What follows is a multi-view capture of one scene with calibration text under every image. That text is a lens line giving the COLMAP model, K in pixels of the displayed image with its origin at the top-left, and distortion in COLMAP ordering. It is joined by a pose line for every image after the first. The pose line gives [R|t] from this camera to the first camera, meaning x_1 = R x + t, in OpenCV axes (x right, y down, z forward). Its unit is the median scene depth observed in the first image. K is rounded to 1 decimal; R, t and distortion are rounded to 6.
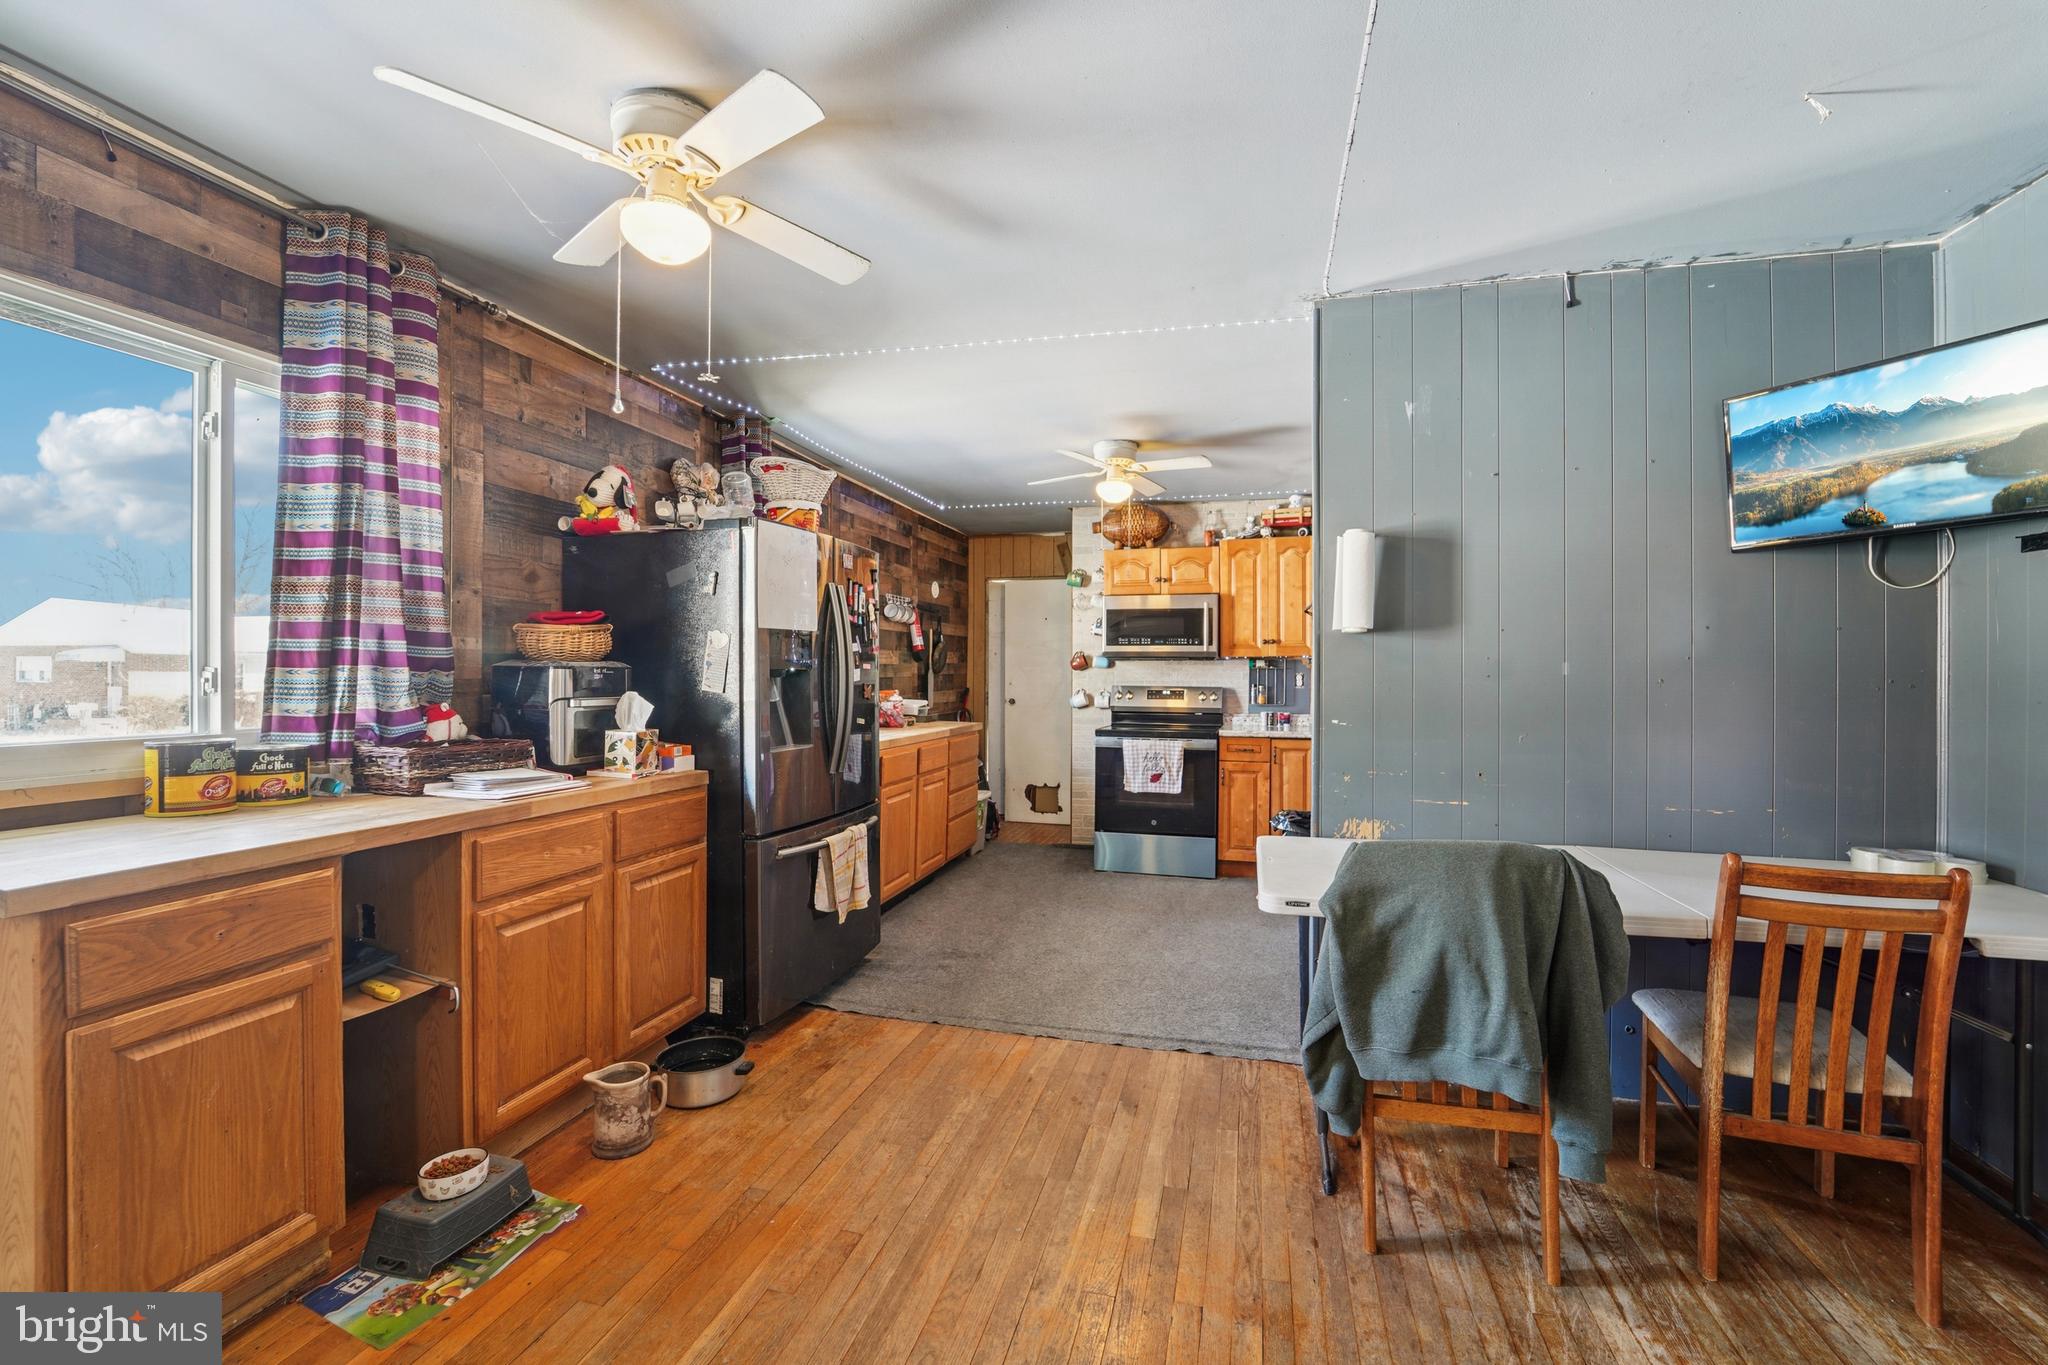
lens RADIAL K [[824.1, 0, 1027.4], [0, 824.1, 680.5], [0, 0, 1]] dist [-0.017028, 0.001200]
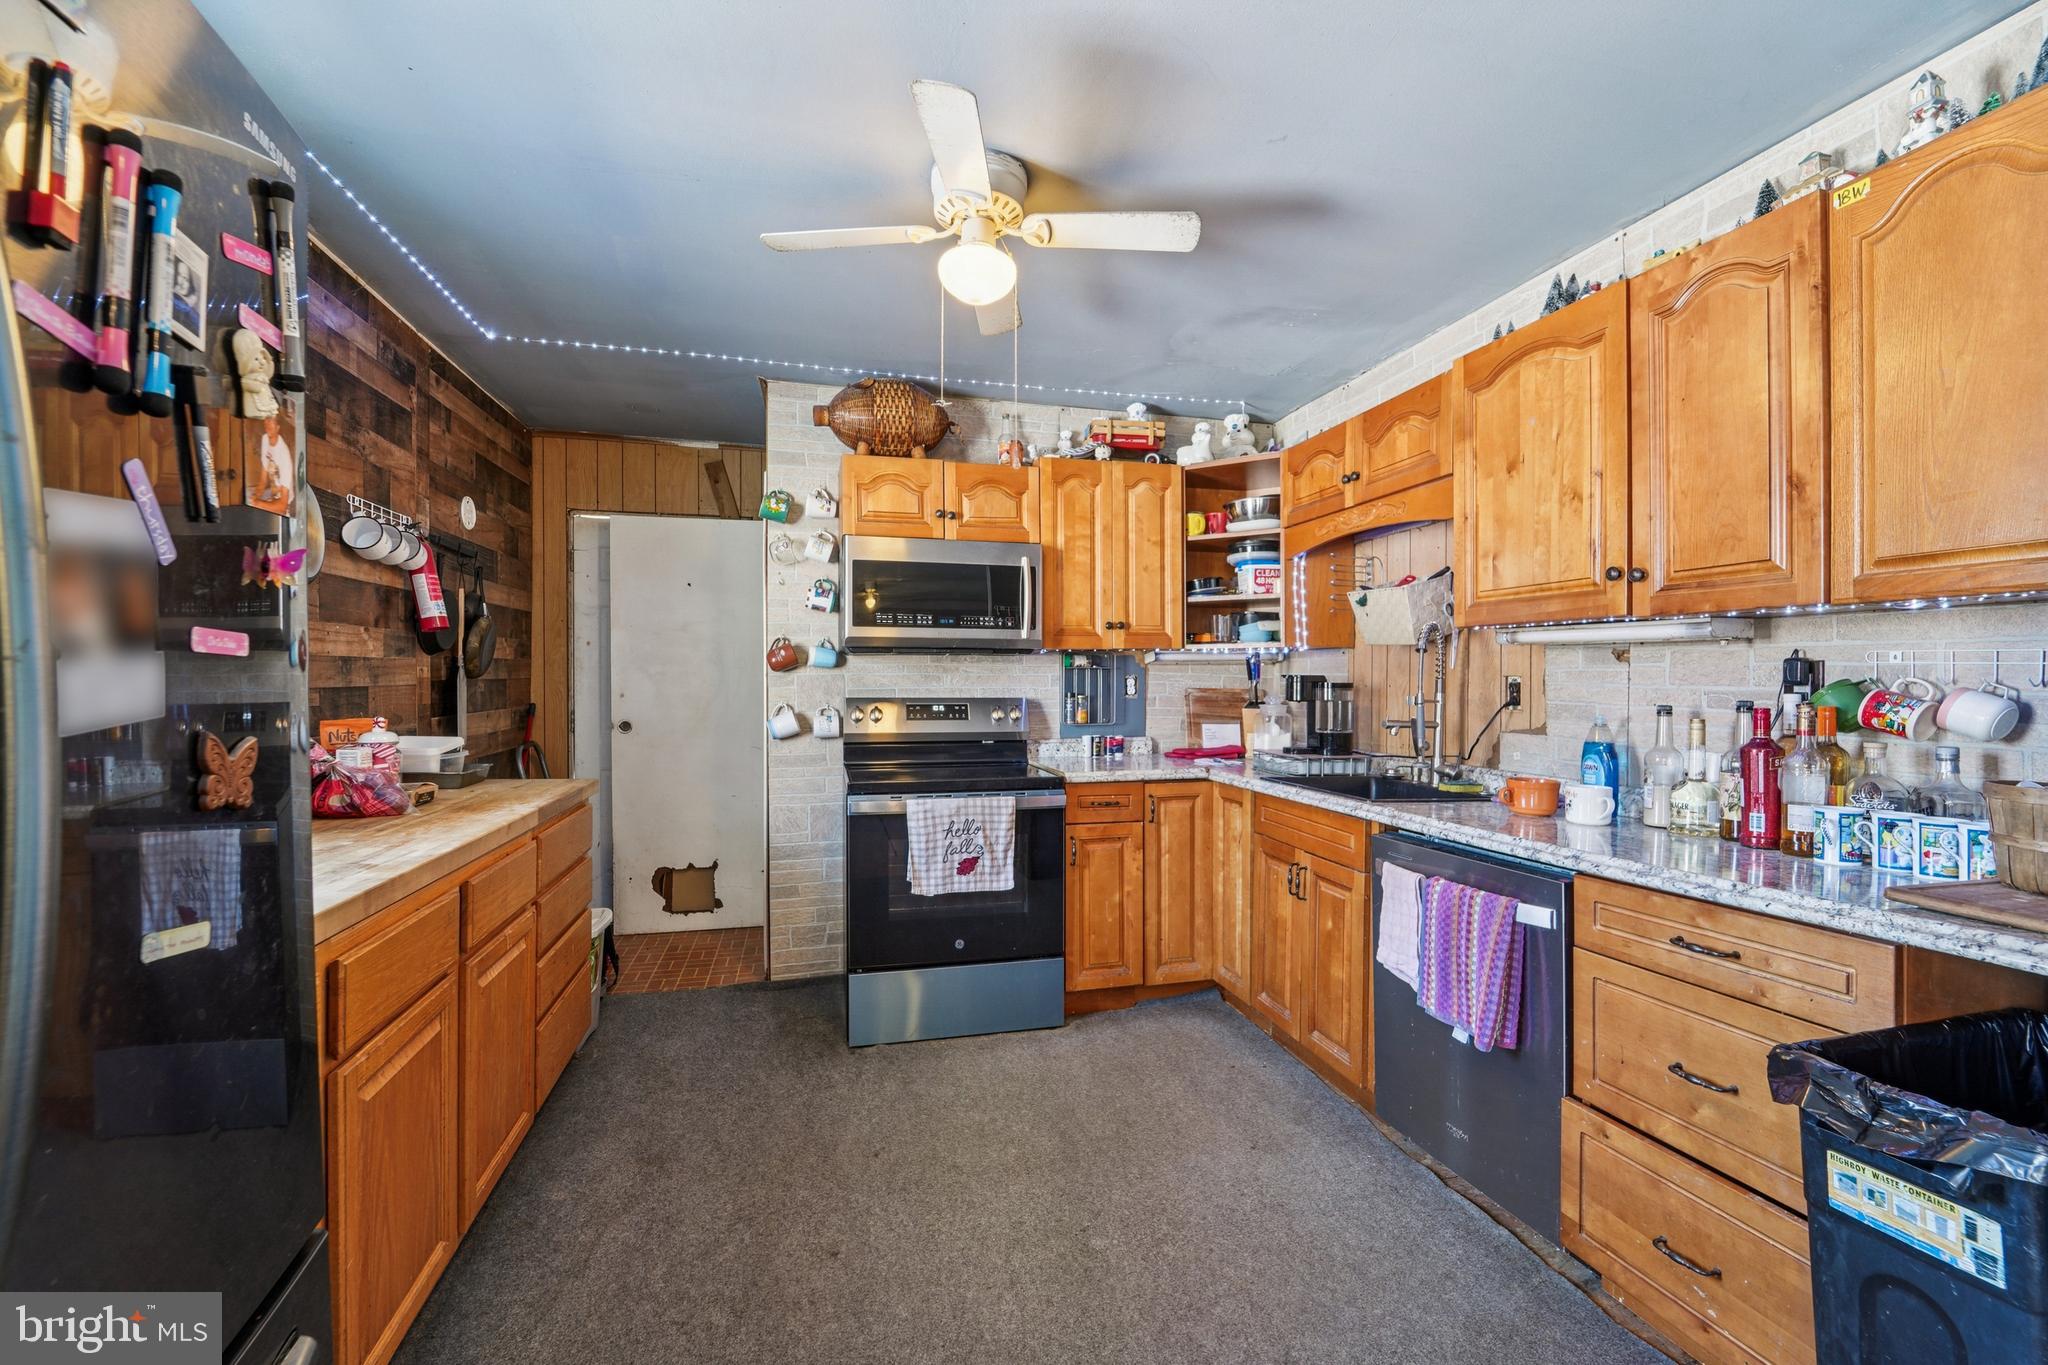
lens RADIAL K [[824.1, 0, 1019.5], [0, 824.1, 688.7], [0, 0, 1]] dist [-0.017028, 0.001200]
pose [[0.868692, -0.010215, 0.495247, -0.078670], [0.007258, 0.999943, 0.007893, -0.004154], [-0.495299, -0.003262, 0.868717, 0.459815]]
